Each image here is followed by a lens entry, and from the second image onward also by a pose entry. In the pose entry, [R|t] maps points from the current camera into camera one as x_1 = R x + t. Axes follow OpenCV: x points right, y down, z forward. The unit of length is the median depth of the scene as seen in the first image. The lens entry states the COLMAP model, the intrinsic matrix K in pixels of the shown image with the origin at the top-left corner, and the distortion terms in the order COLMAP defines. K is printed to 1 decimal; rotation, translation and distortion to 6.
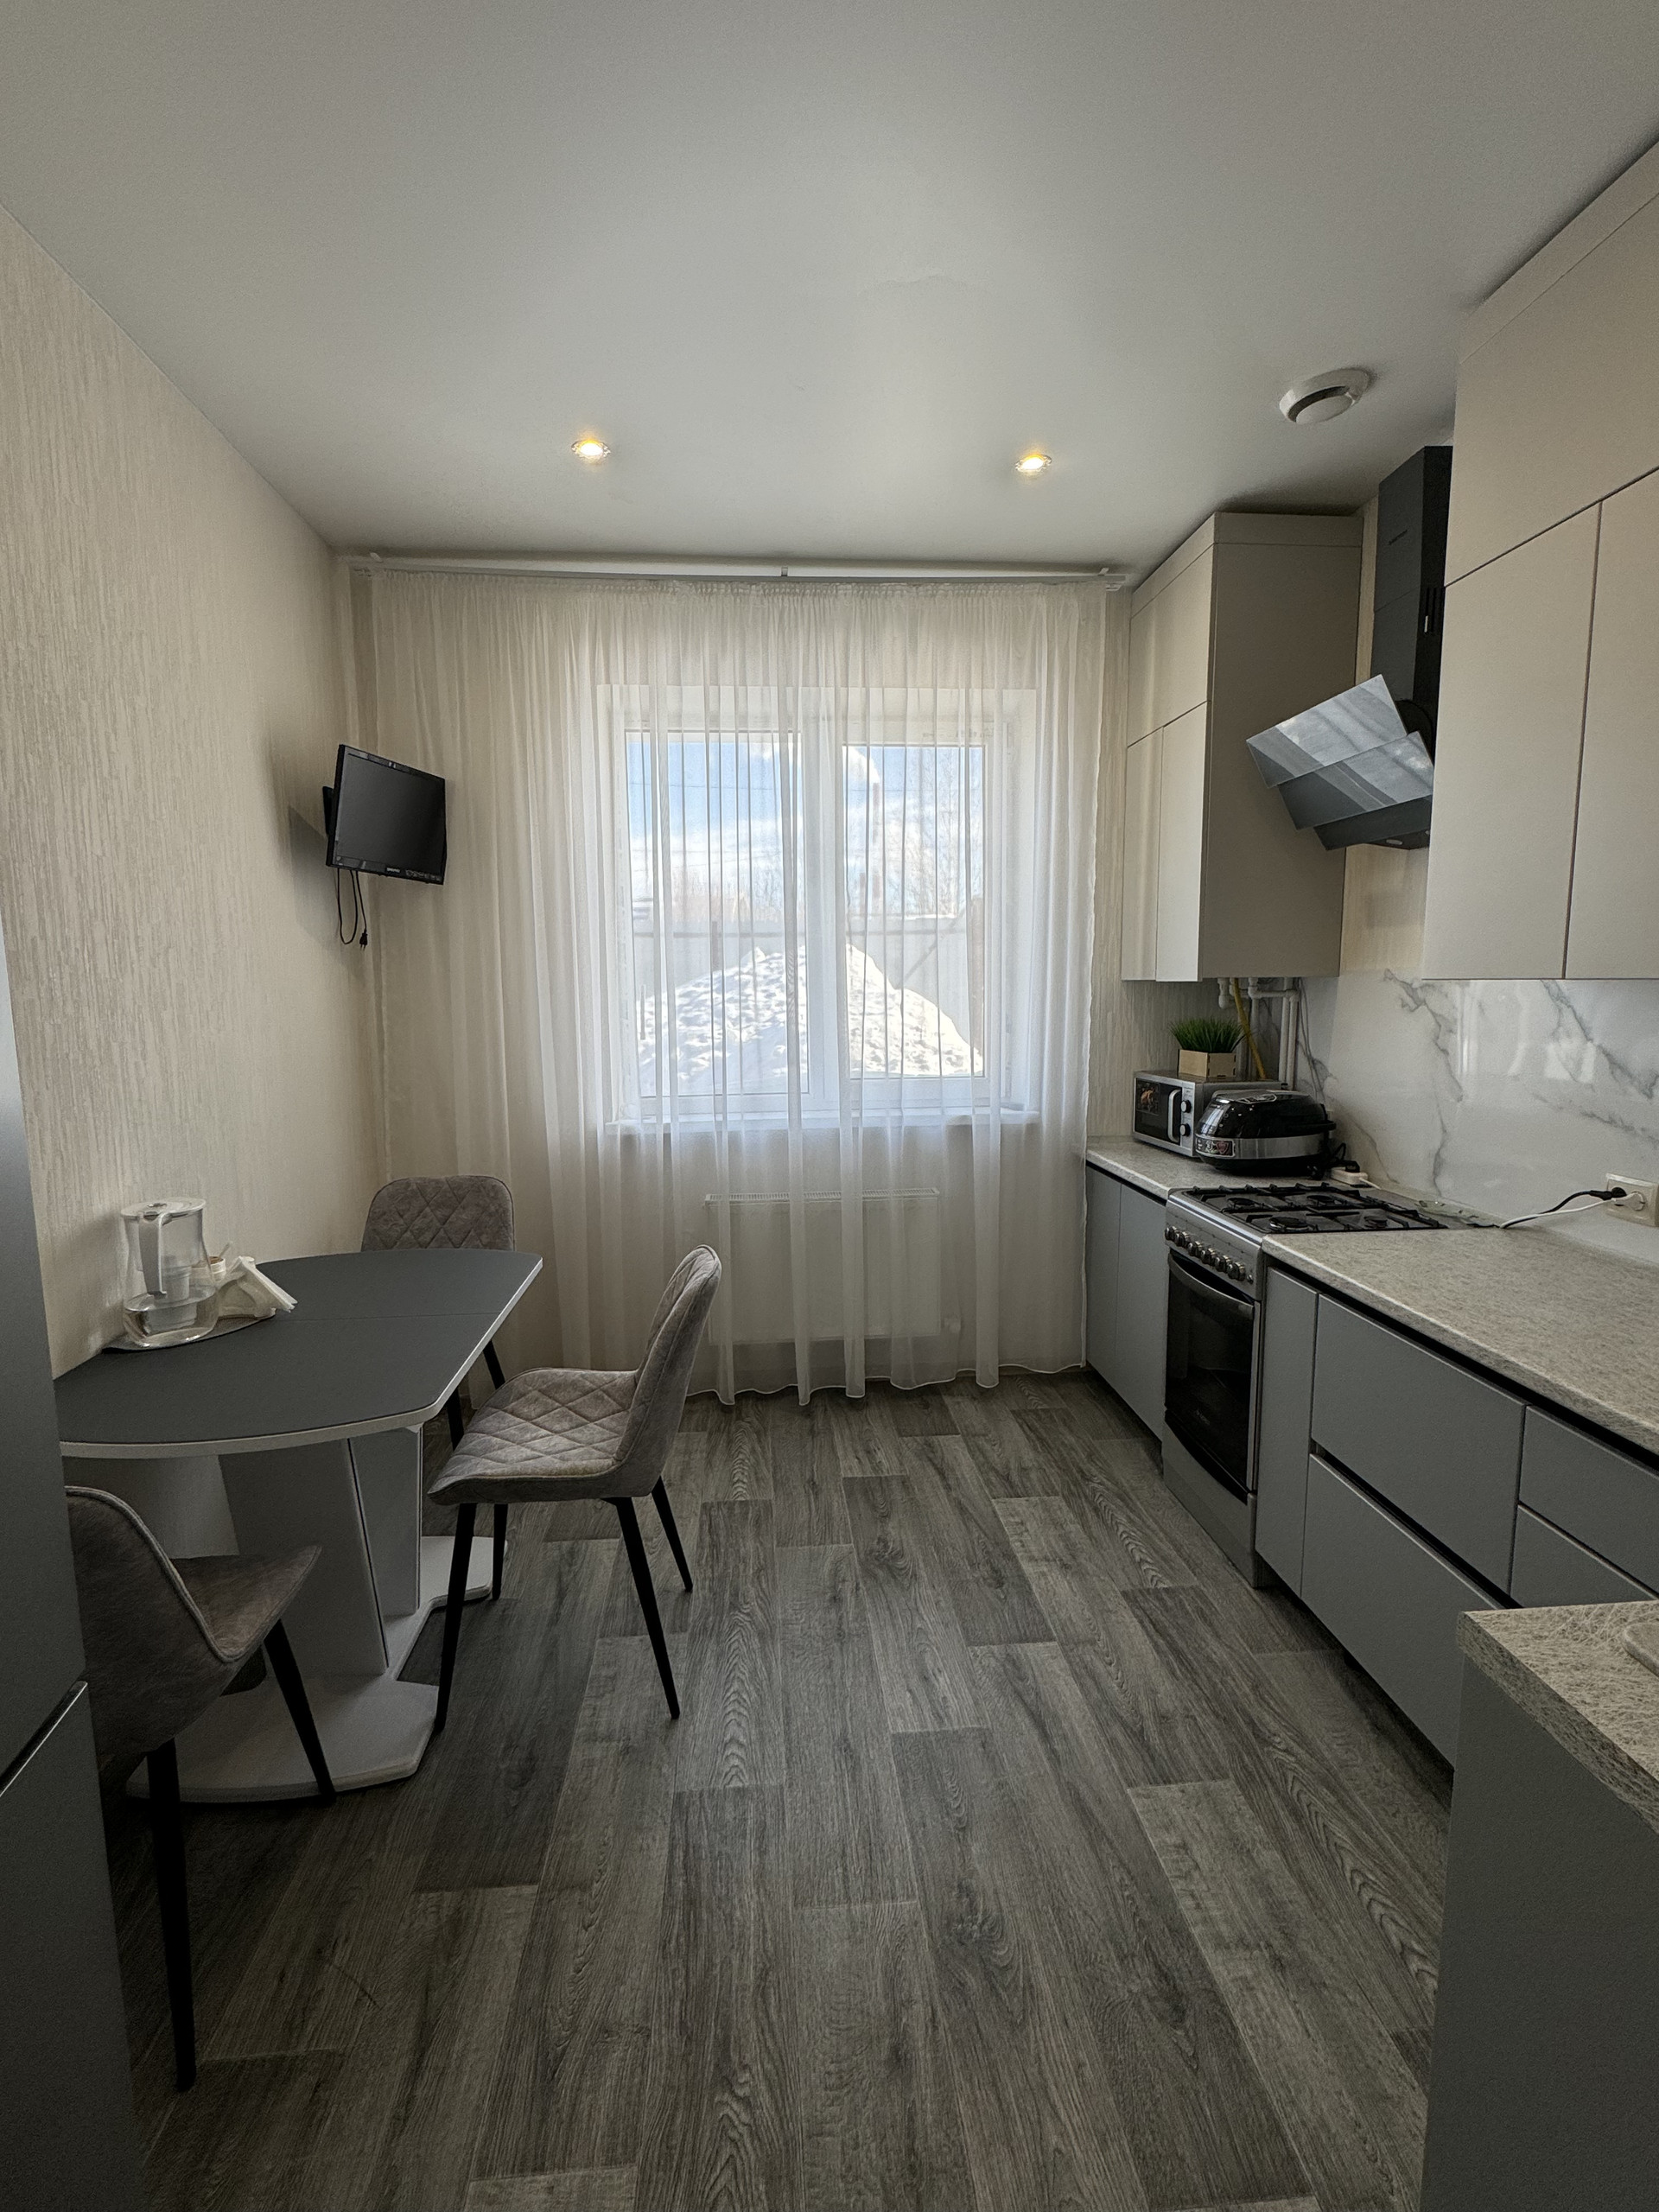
lens RADIAL K [[993.6, 0, 830.1], [0, 993.6, 1097.7], [0, 0, 1]] dist [-0.003556, 0.000292]
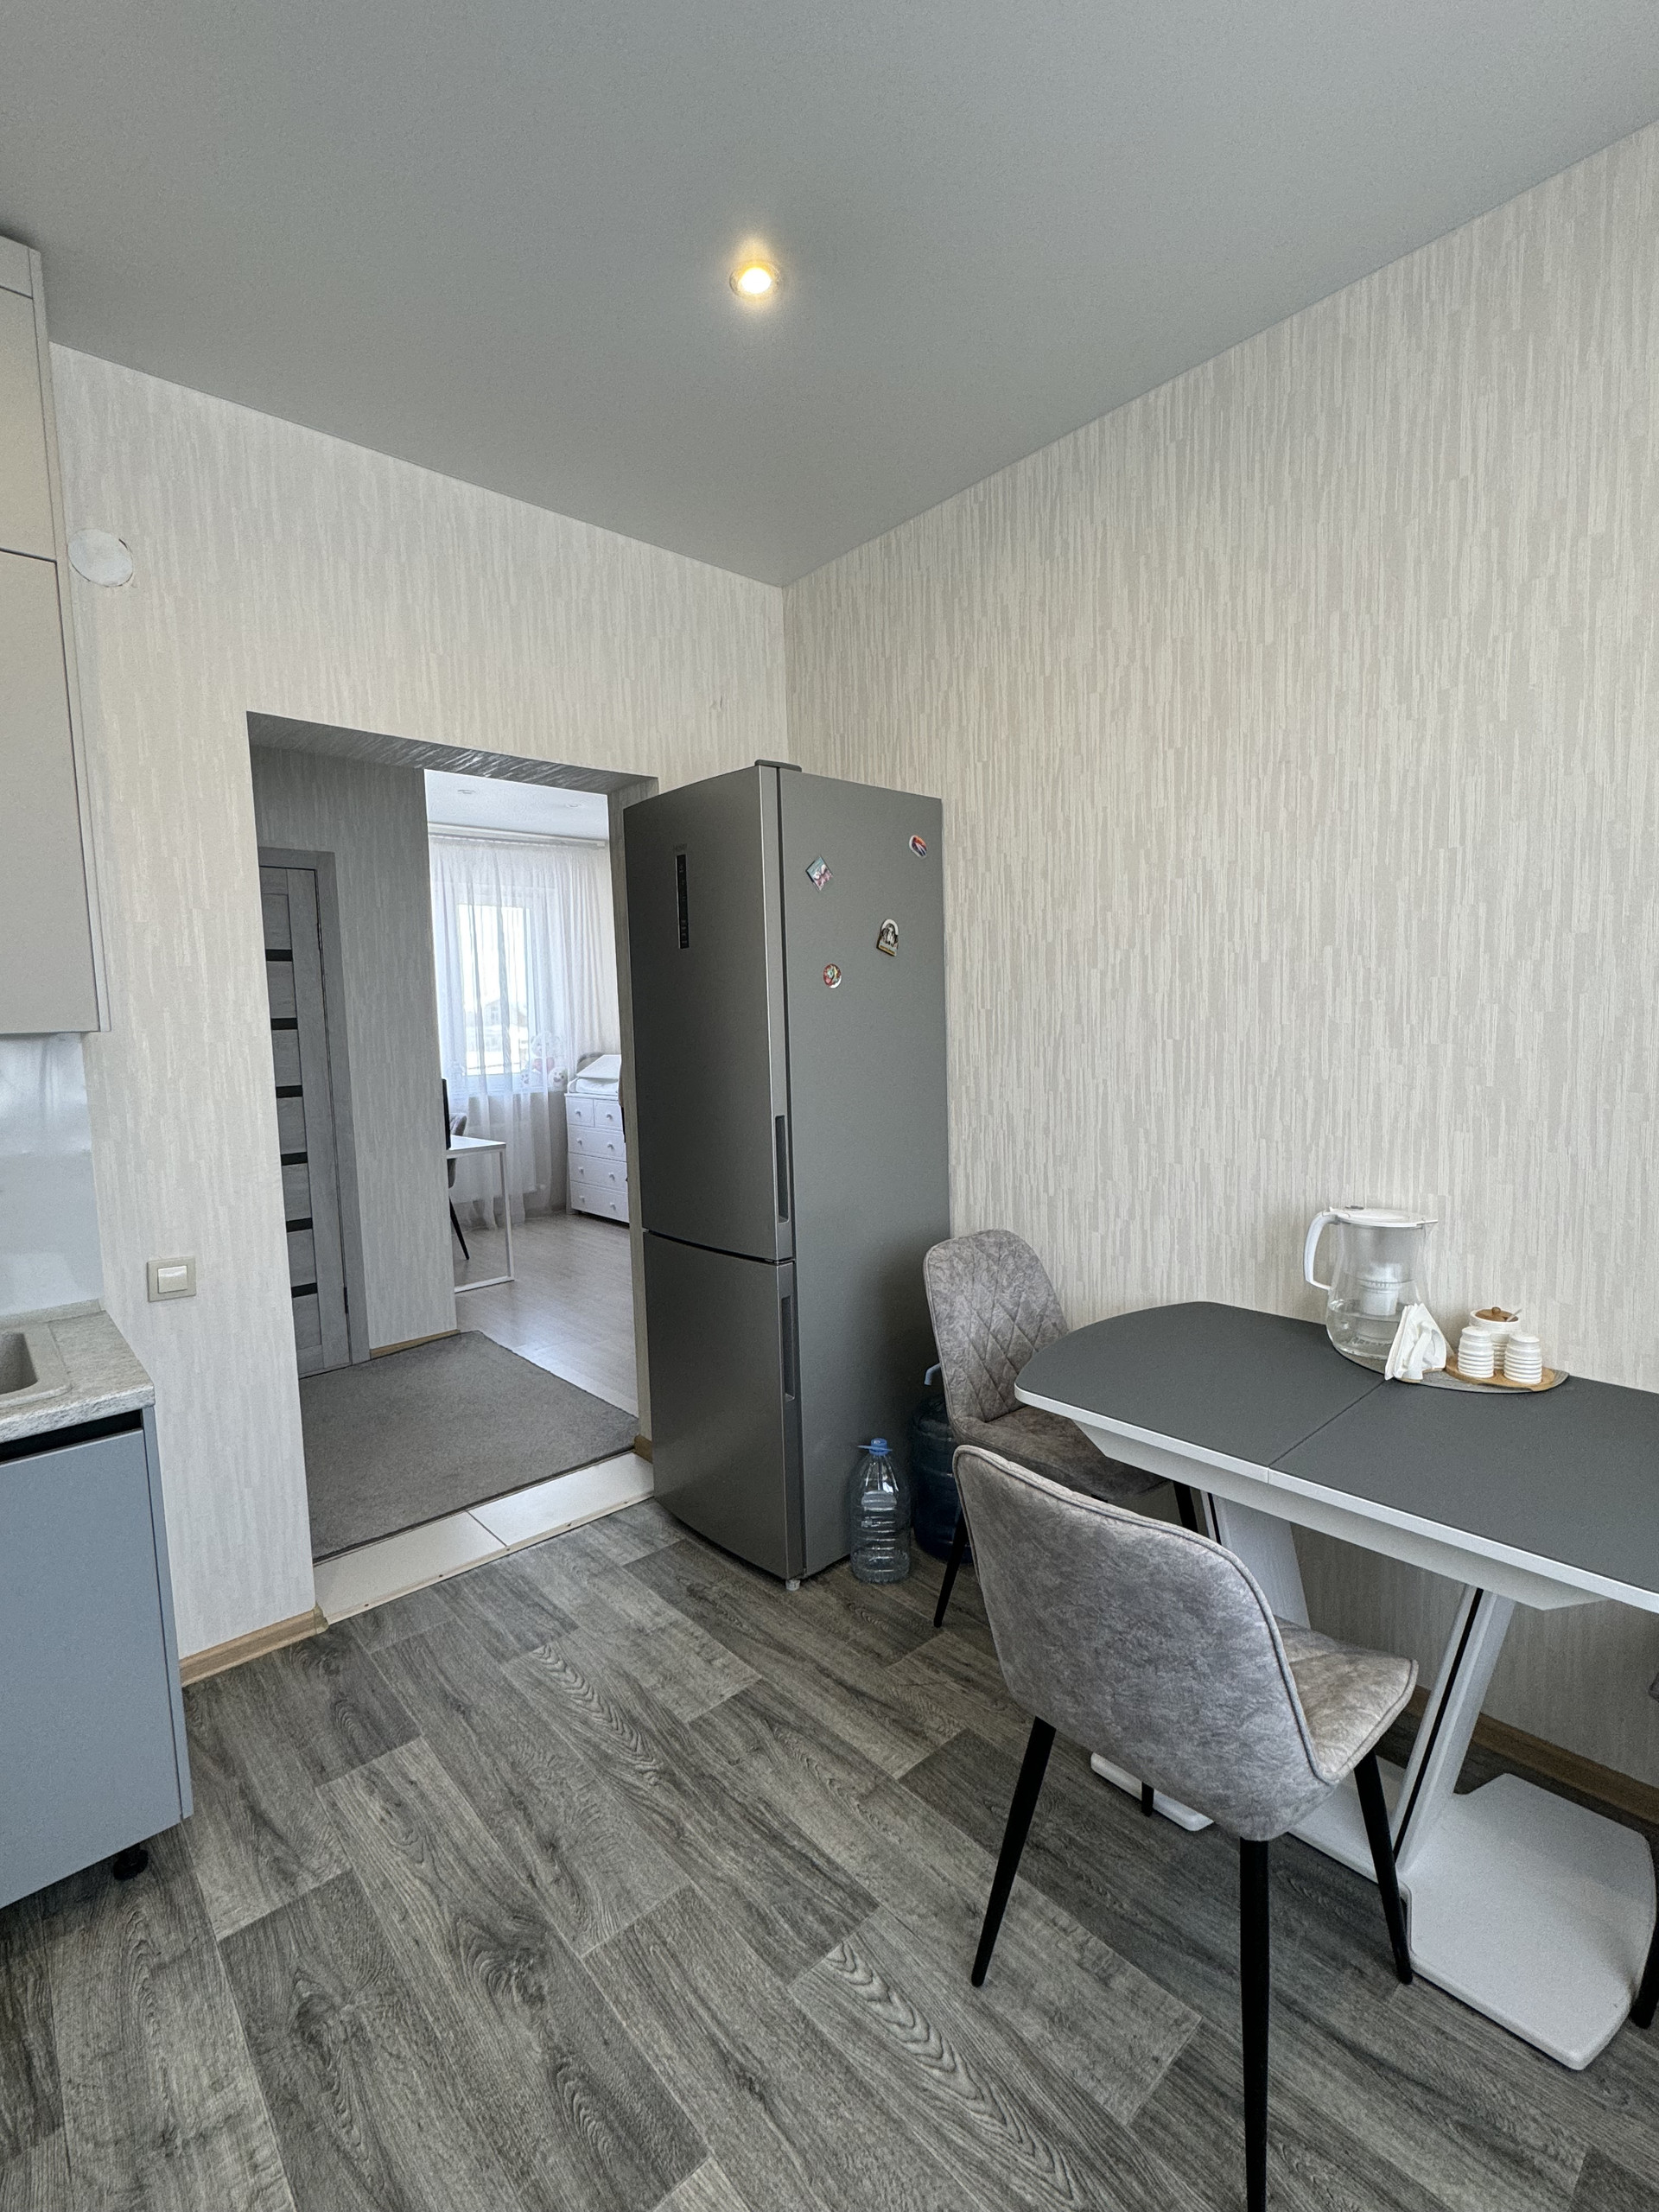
lens RADIAL K [[993.6, 0, 831.5], [0, 993.6, 1100.7], [0, 0, 1]] dist [-0.003556, 0.000292]
pose [[-0.795131, 0.085180, -0.600425, 0.310337], [-0.033547, 0.982392, 0.183795, -0.153885], [0.605509, 0.166284, -0.778273, 1.357537]]
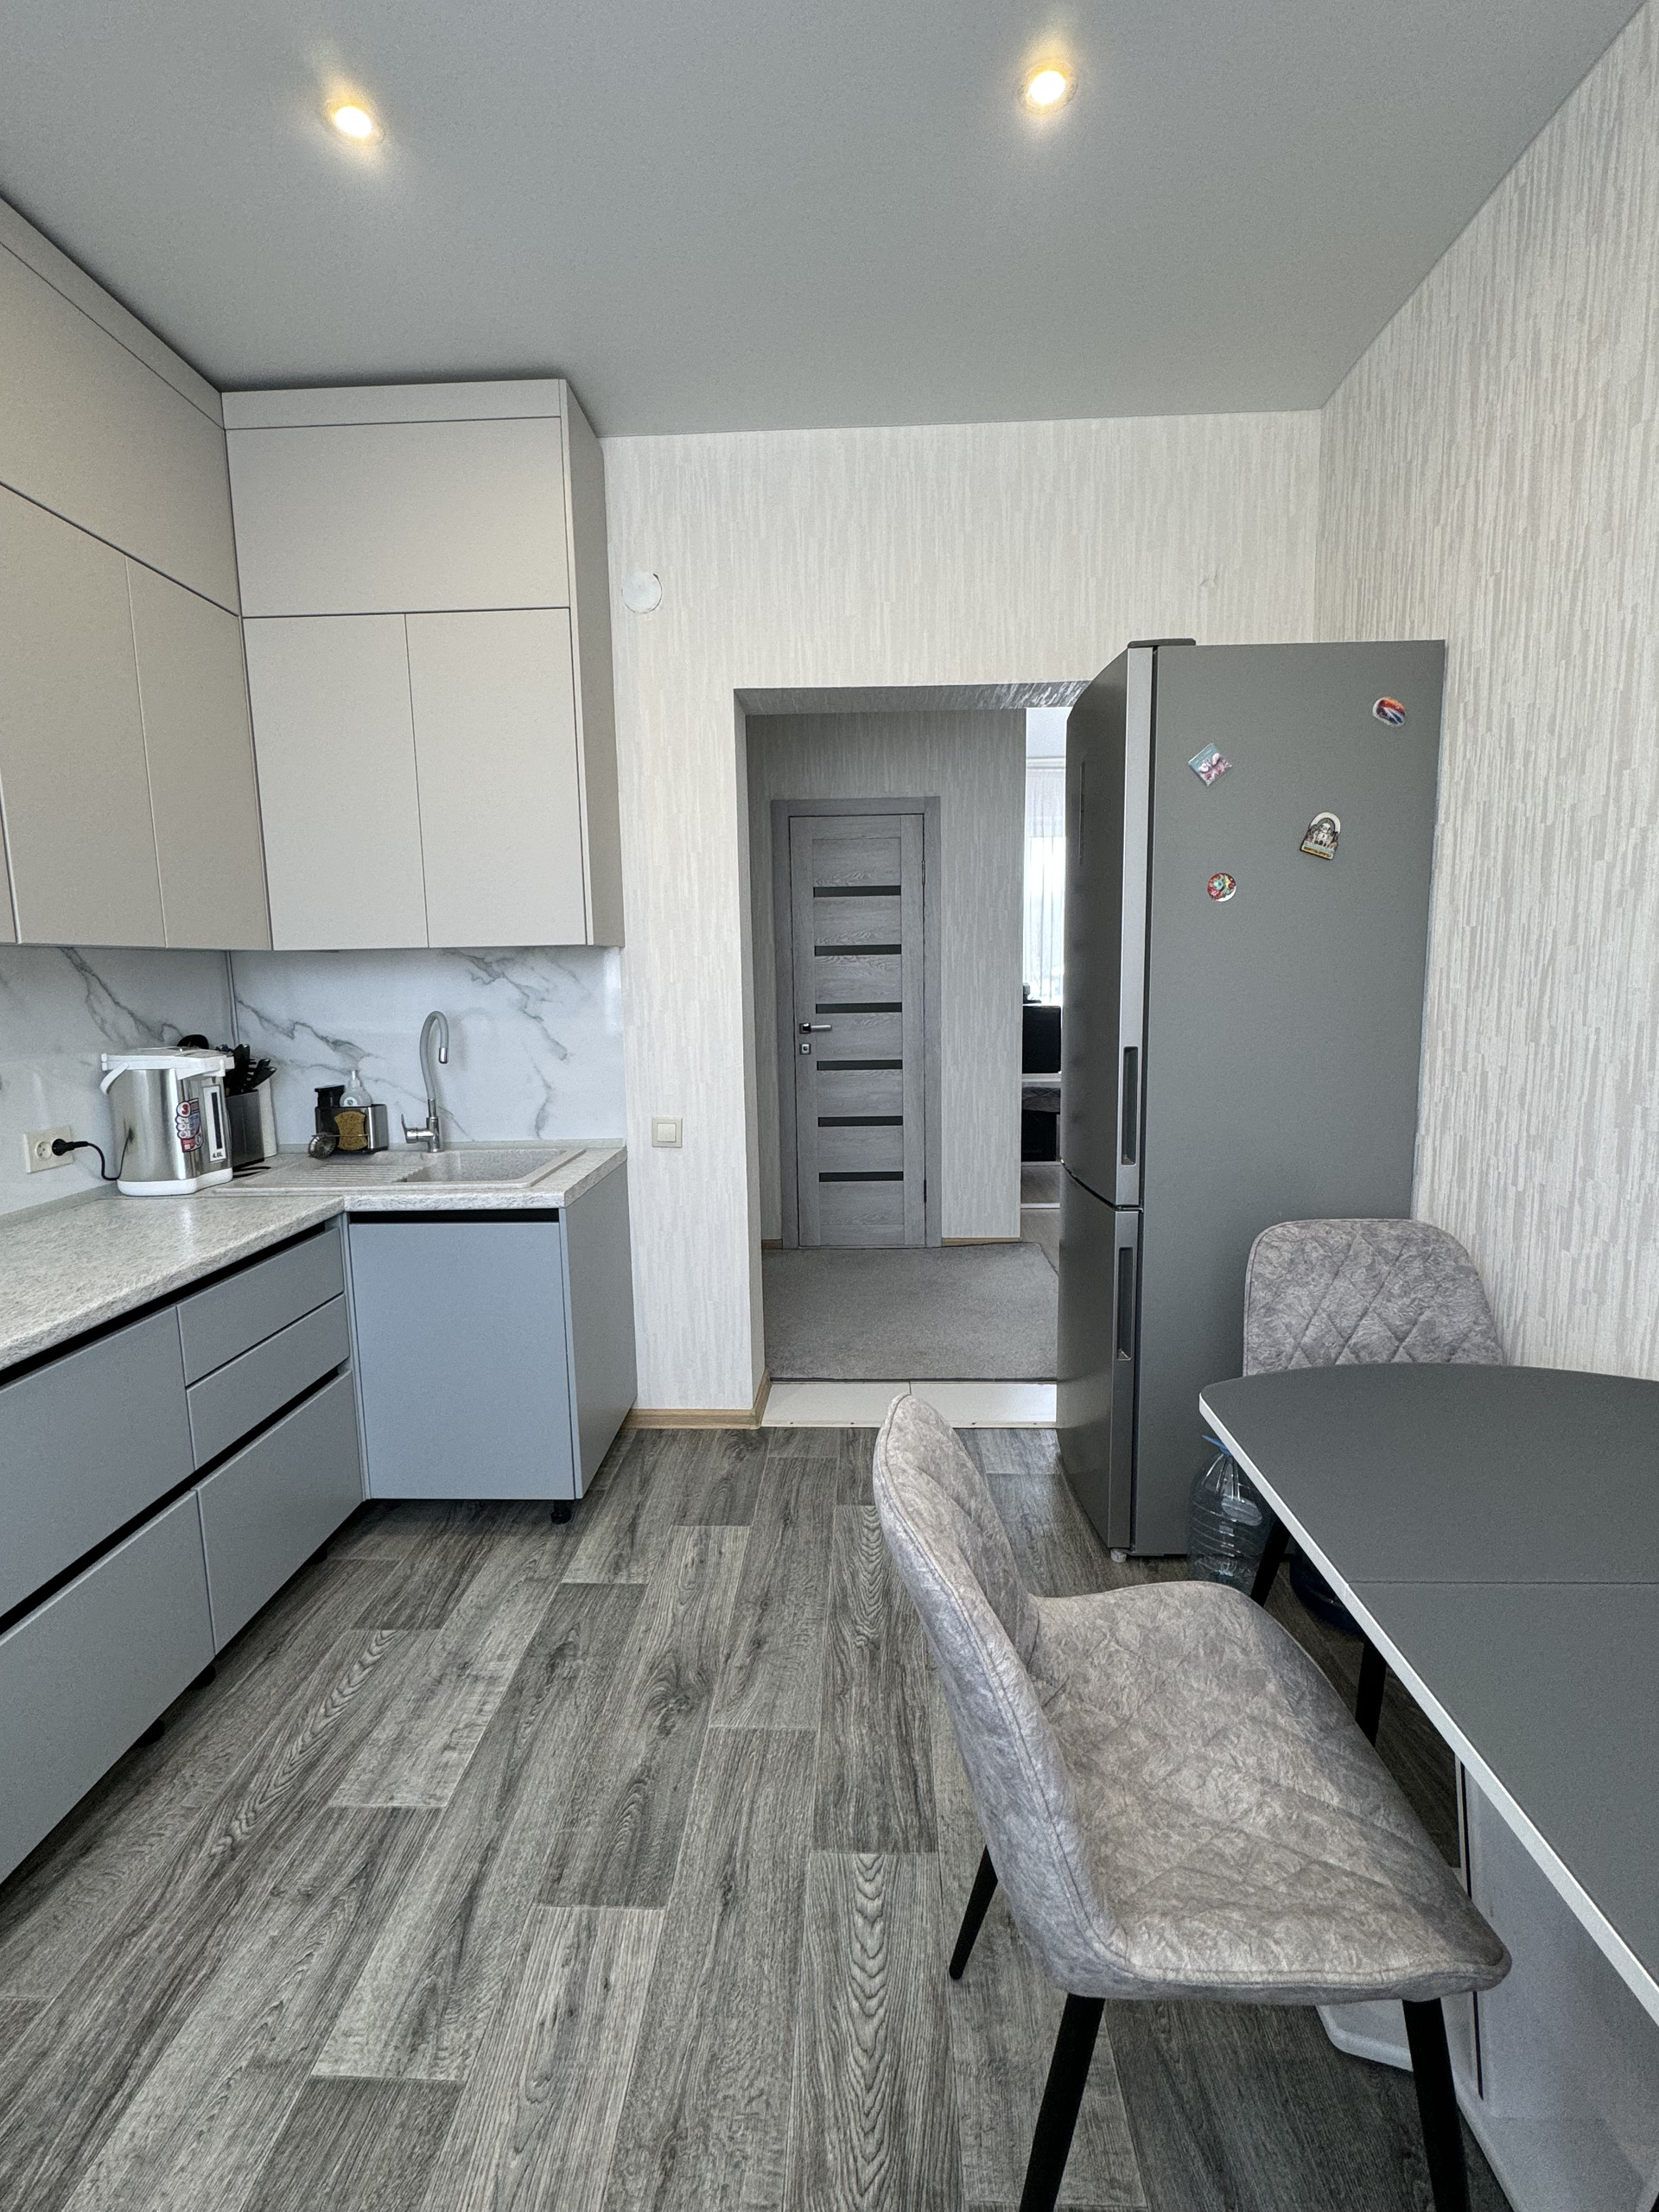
lens RADIAL K [[993.6, 0, 829.7], [0, 993.6, 1102.4], [0, 0, 1]] dist [-0.003556, 0.000292]
pose [[-0.992153, 0.008811, 0.124721, -0.155164], [0.039242, 0.969054, 0.243709, -0.130585], [-0.118714, 0.246691, -0.961796, 1.474264]]
